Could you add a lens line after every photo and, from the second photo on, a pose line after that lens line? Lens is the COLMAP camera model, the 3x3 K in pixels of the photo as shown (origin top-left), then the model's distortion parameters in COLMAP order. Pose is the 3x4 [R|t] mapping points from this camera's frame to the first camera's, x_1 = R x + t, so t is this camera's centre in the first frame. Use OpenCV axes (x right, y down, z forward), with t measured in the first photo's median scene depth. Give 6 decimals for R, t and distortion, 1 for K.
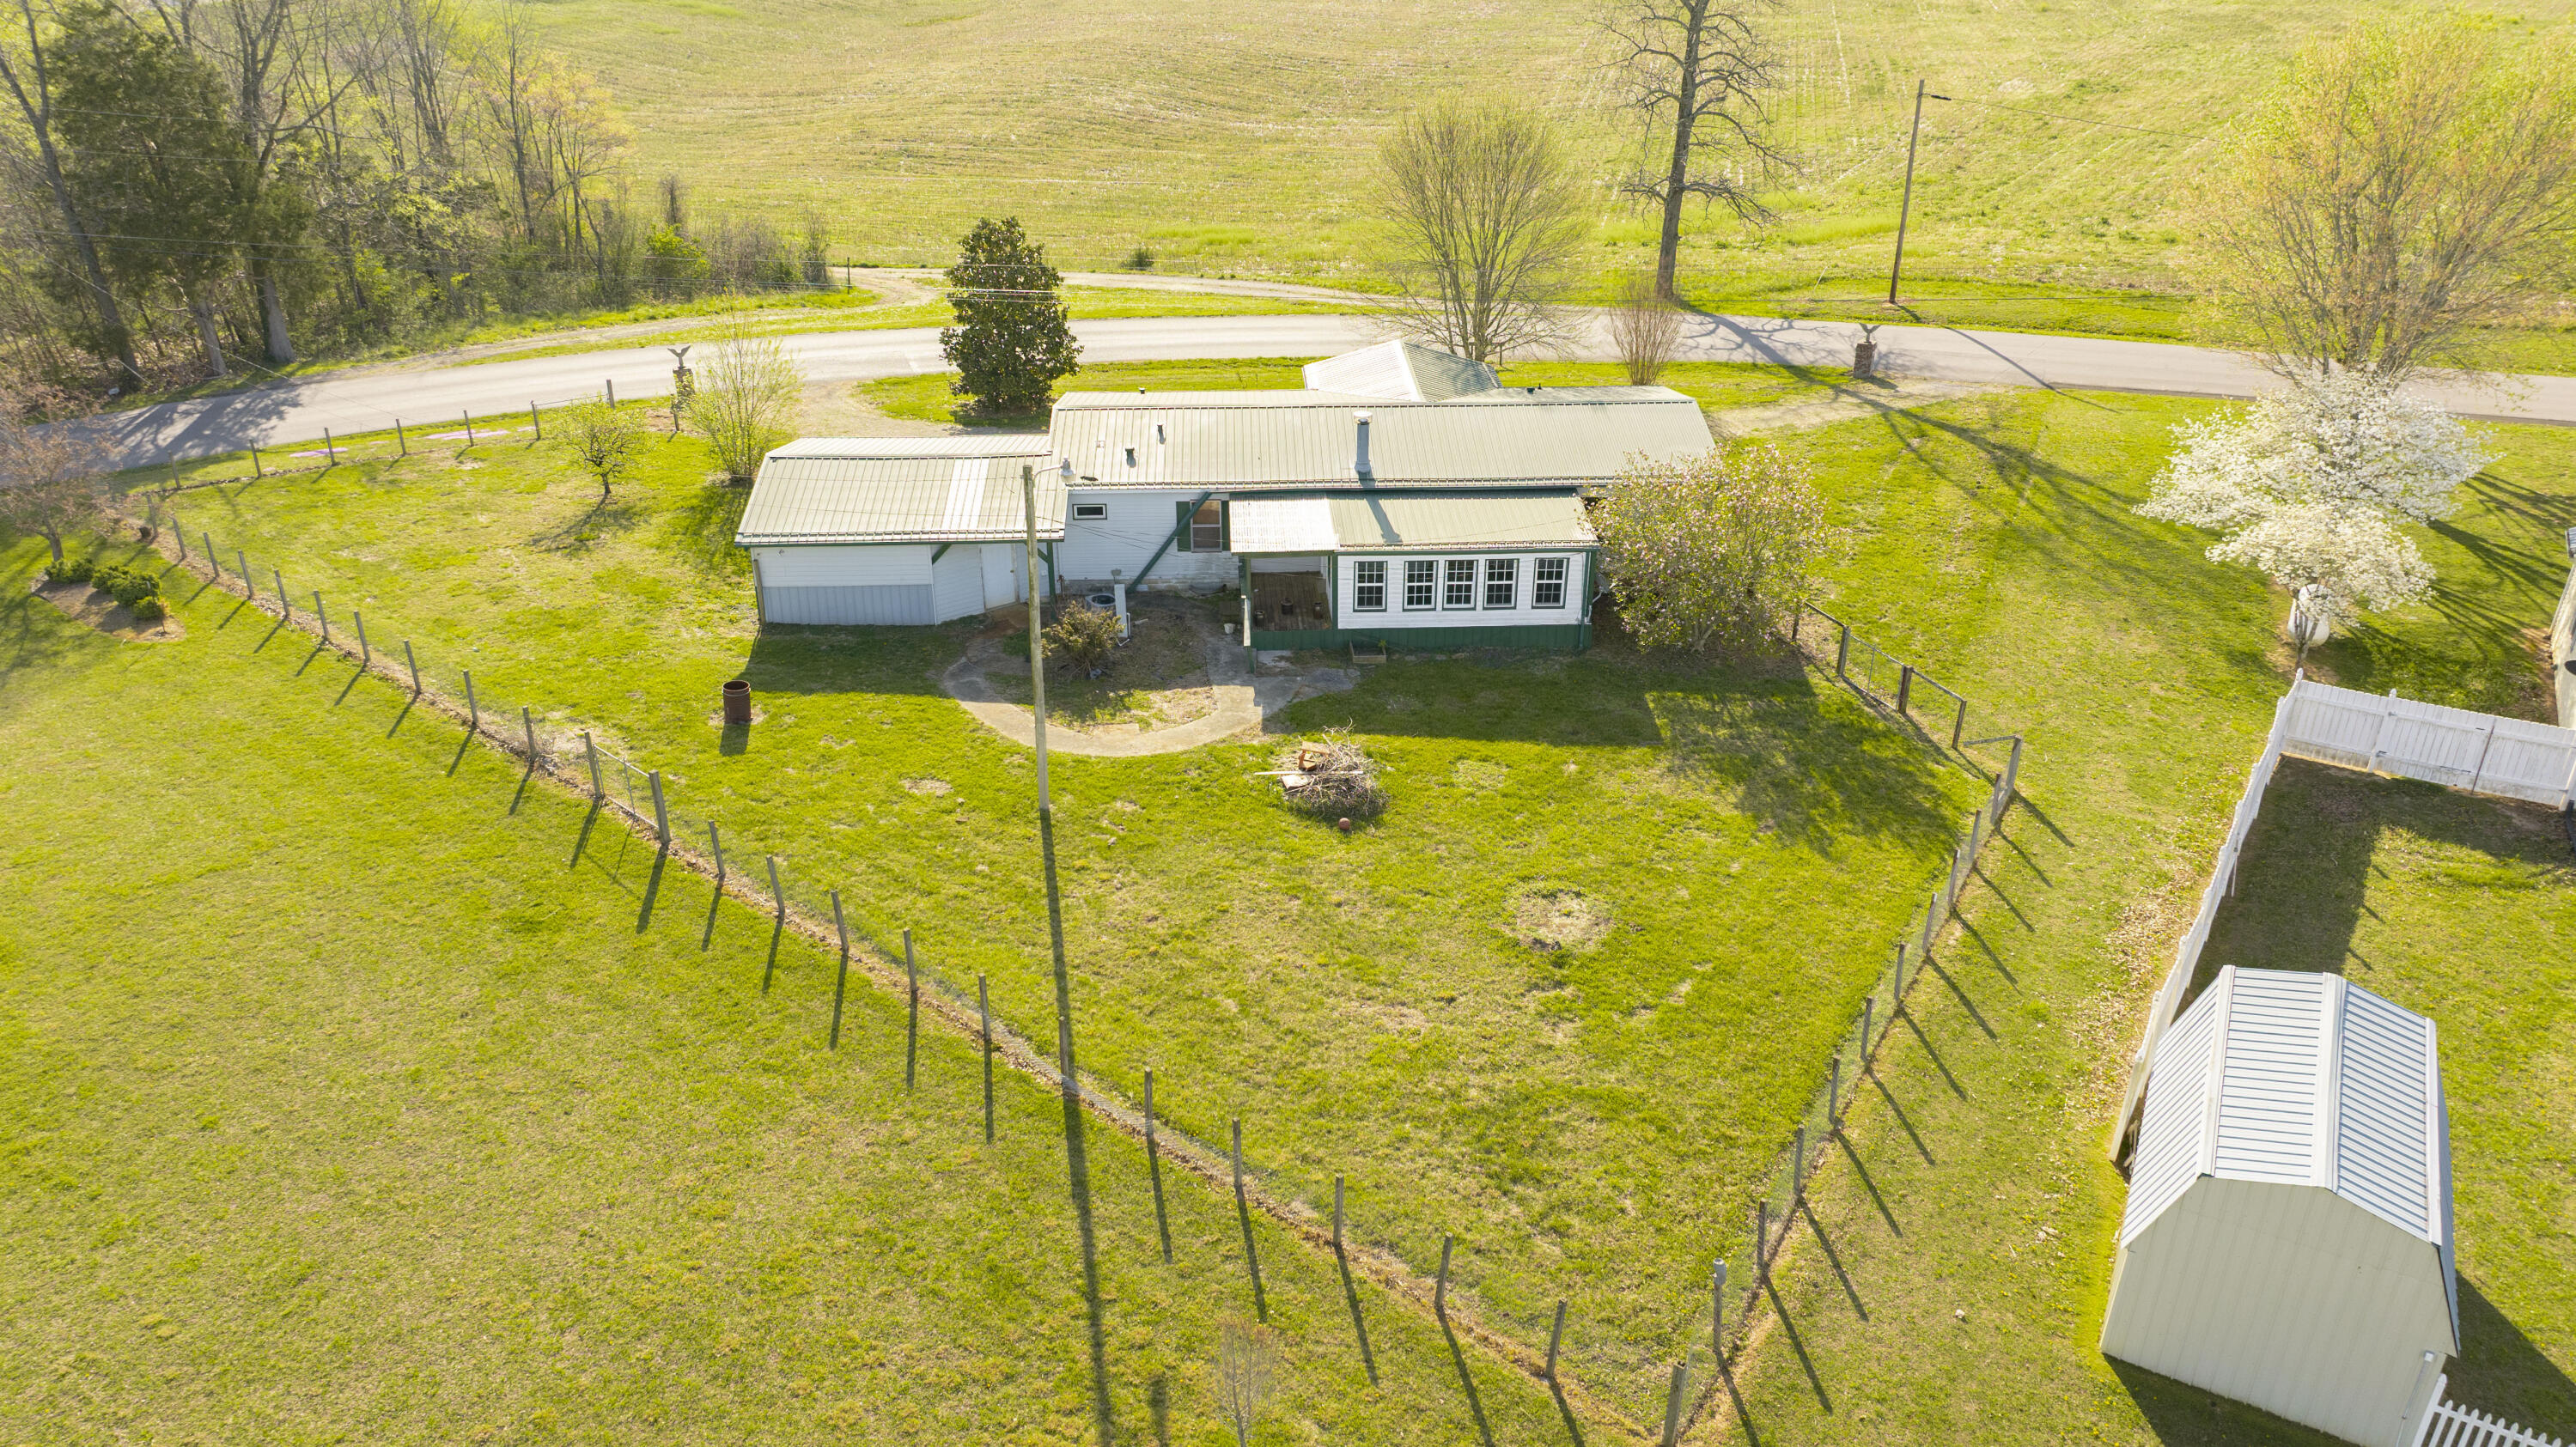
lens RADIAL K [[1821.2, 0, 1305.7], [0, 1821.2, 709.8], [0, 0, 1]] dist [-0.020760, 0.000080]
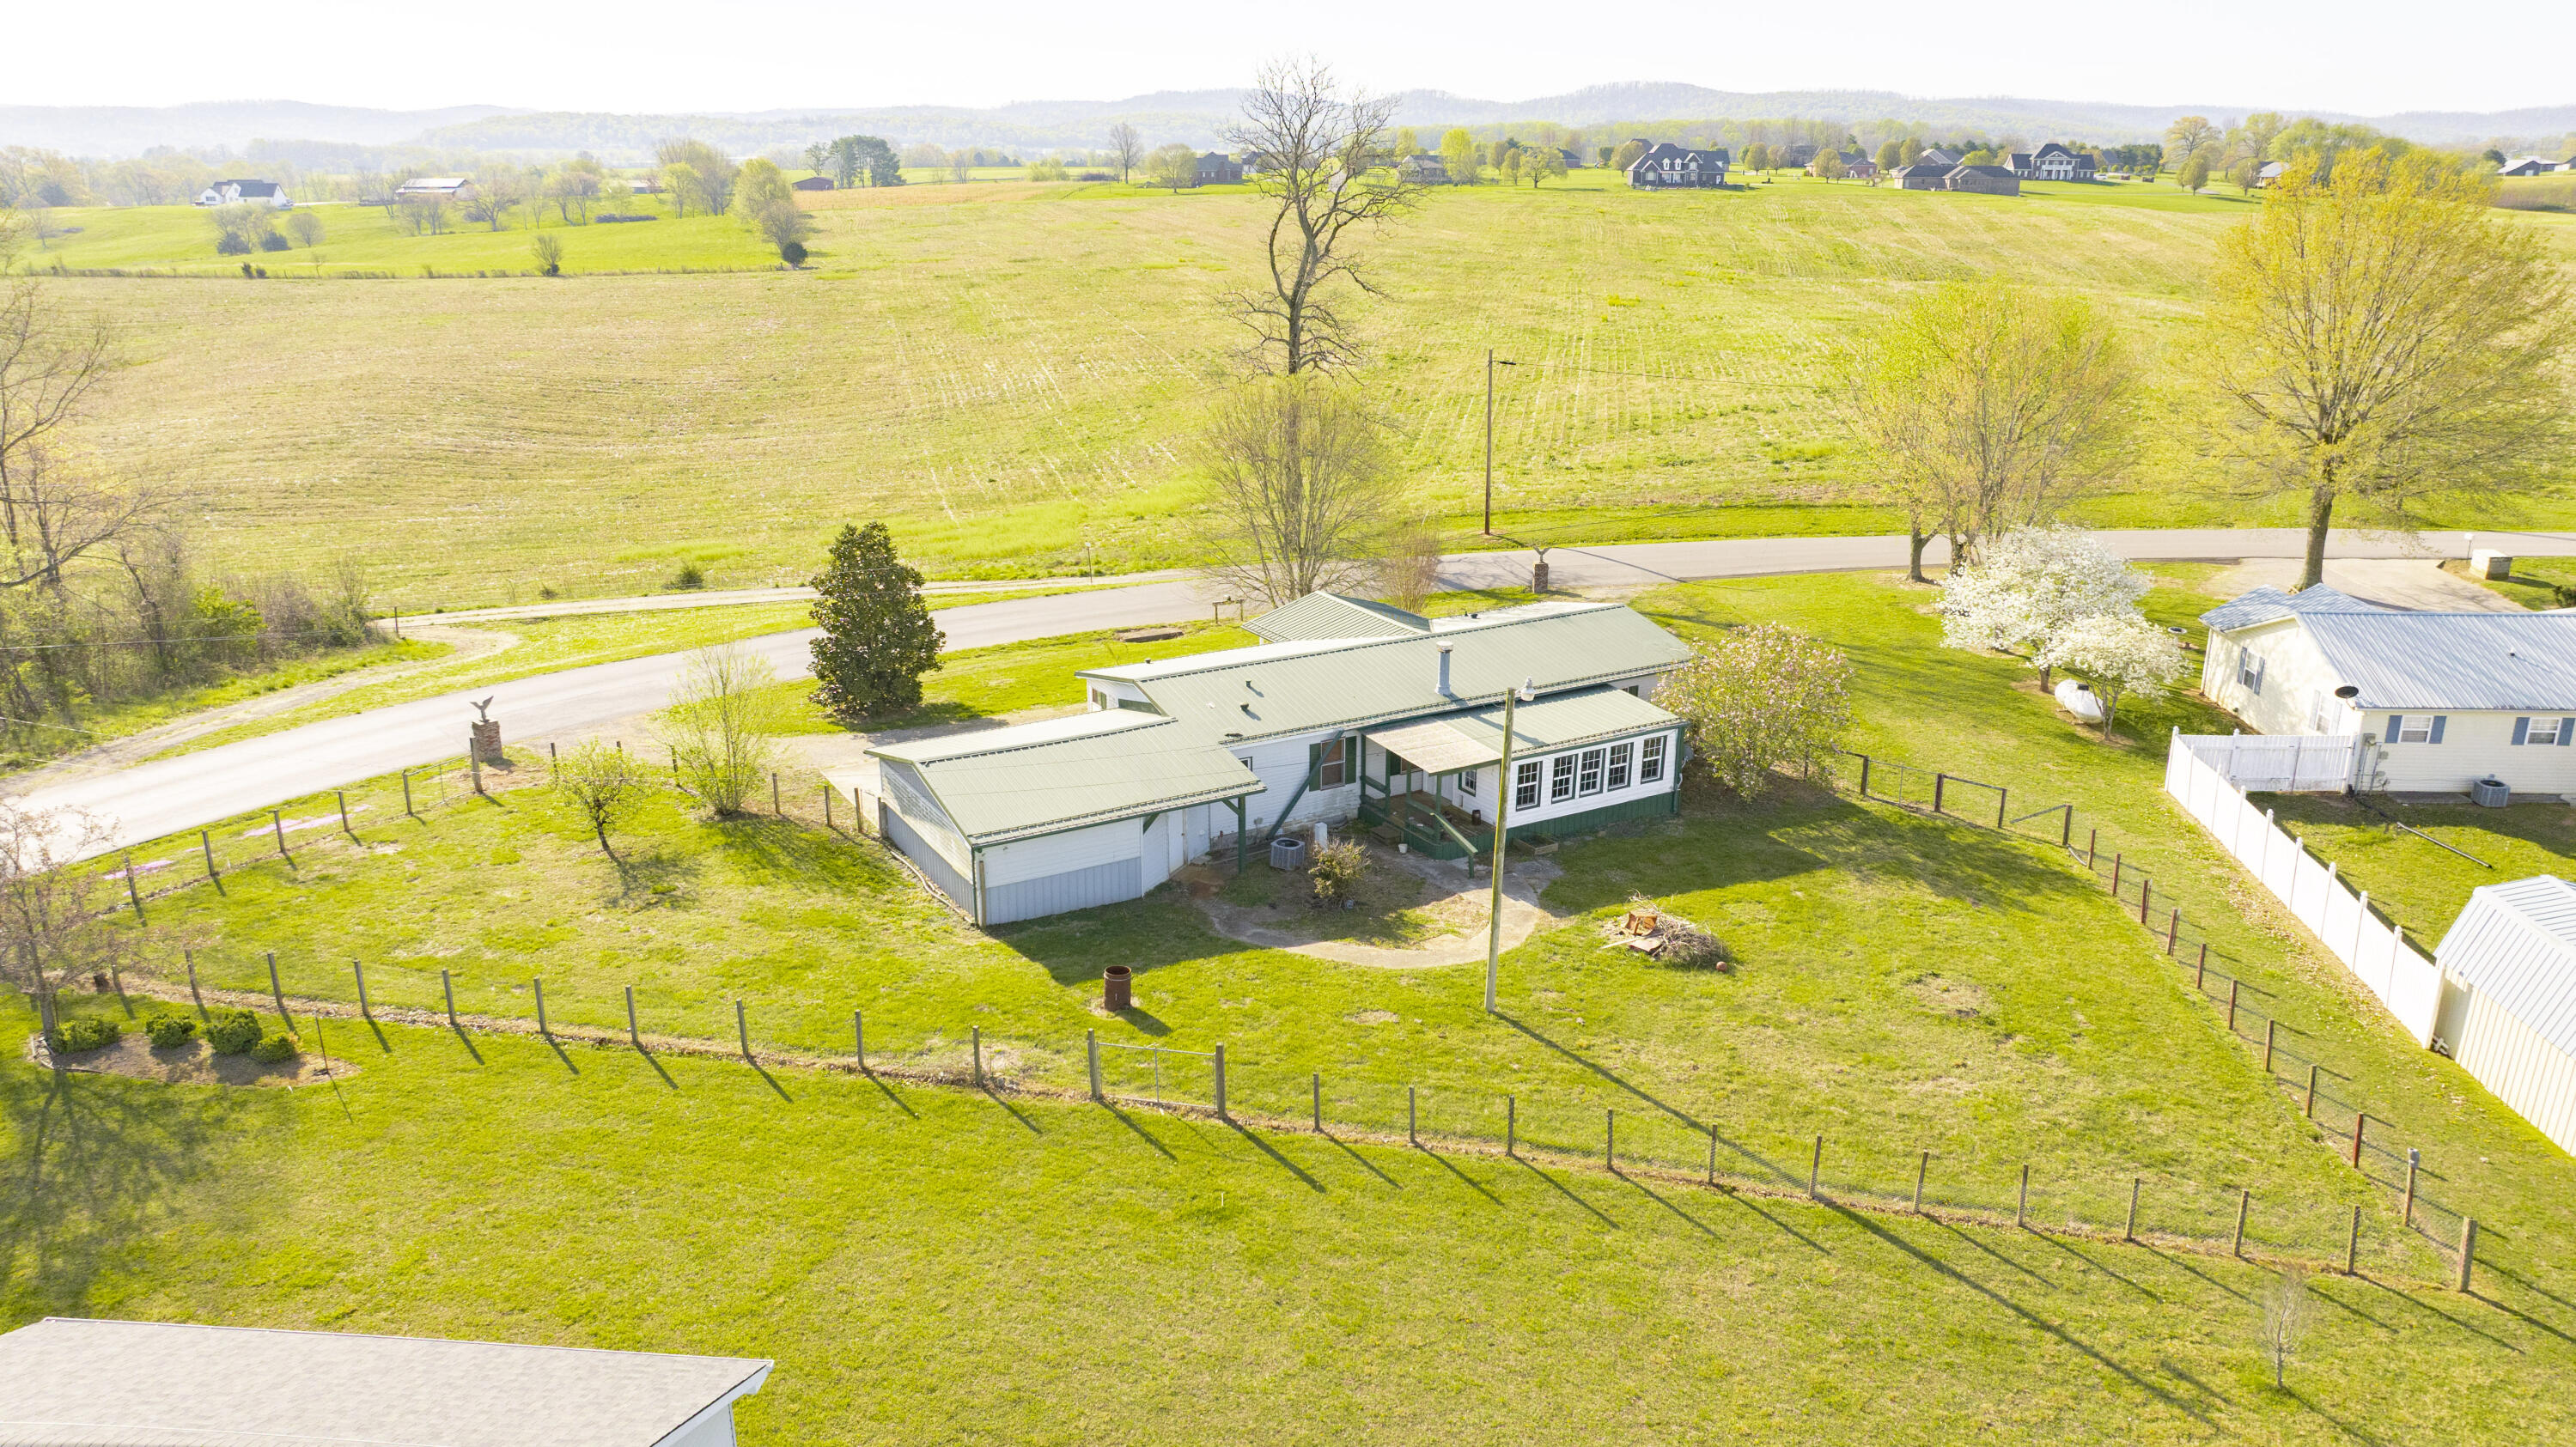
lens RADIAL K [[1821.2, 0, 1296.5], [0, 1821.2, 731.2], [0, 0, 1]] dist [-0.020760, 0.000080]
pose [[0.881066, -0.142289, 0.451085, -0.584275], [0.207064, 0.973469, -0.097374, -0.020965], [-0.425262, 0.179196, 0.887153, 0.060654]]
